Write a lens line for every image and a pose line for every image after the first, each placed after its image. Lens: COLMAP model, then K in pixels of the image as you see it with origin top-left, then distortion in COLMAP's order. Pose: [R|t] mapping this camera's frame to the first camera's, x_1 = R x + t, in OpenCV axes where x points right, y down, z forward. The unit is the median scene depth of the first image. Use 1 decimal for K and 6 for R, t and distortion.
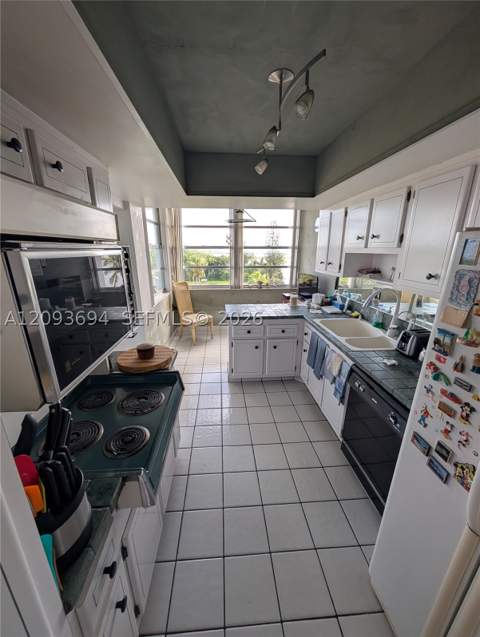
lens RADIAL K [[242.5, 0, 244.1], [0, 242.5, 319.9], [0, 0, 1]] dist [-0.000455, 0.000588]
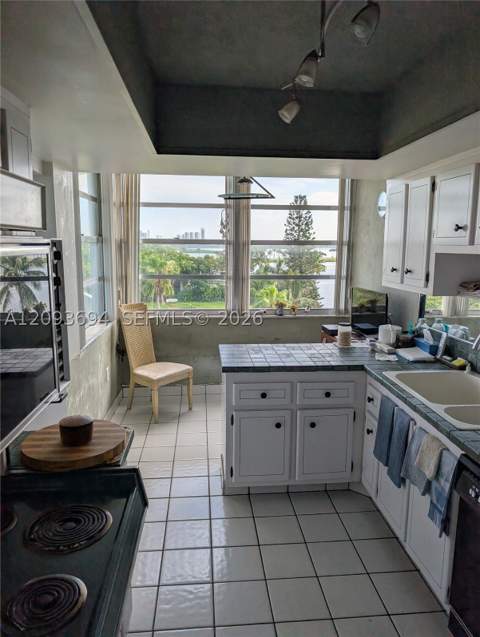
lens RADIAL K [[458.7, 0, 257.9], [0, 458.7, 313.7], [0, 0, 1]] dist [0.020400, -0.015114]
pose [[0.999664, 0.003436, 0.025699, -0.027304], [0.000063, 0.990855, -0.134929, 0.009374], [-0.025927, 0.134885, 0.990522, -0.036626]]
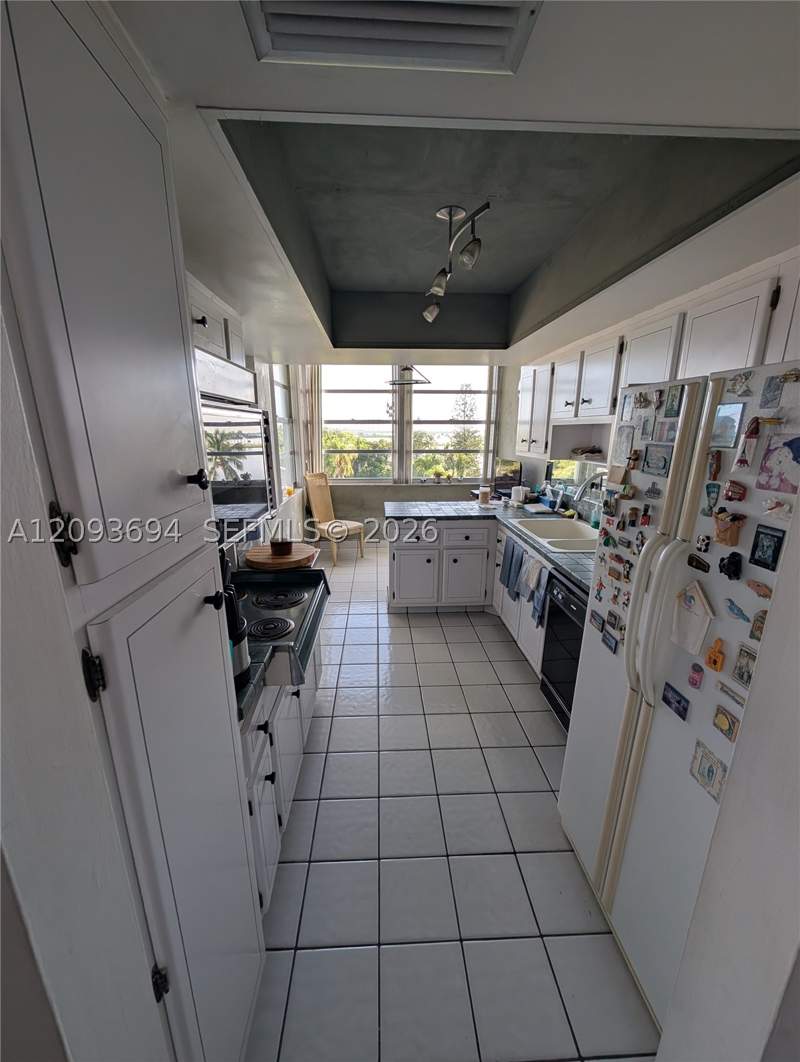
lens RADIAL K [[404.3, 0, 406.1], [0, 404.3, 533.8], [0, 0, 1]] dist [-0.000455, 0.000588]
pose [[0.999630, 0.006114, -0.026494, 0.023415], [-0.006978, 0.999443, -0.032633, 0.103319], [0.026280, 0.032806, 0.999116, -0.232062]]
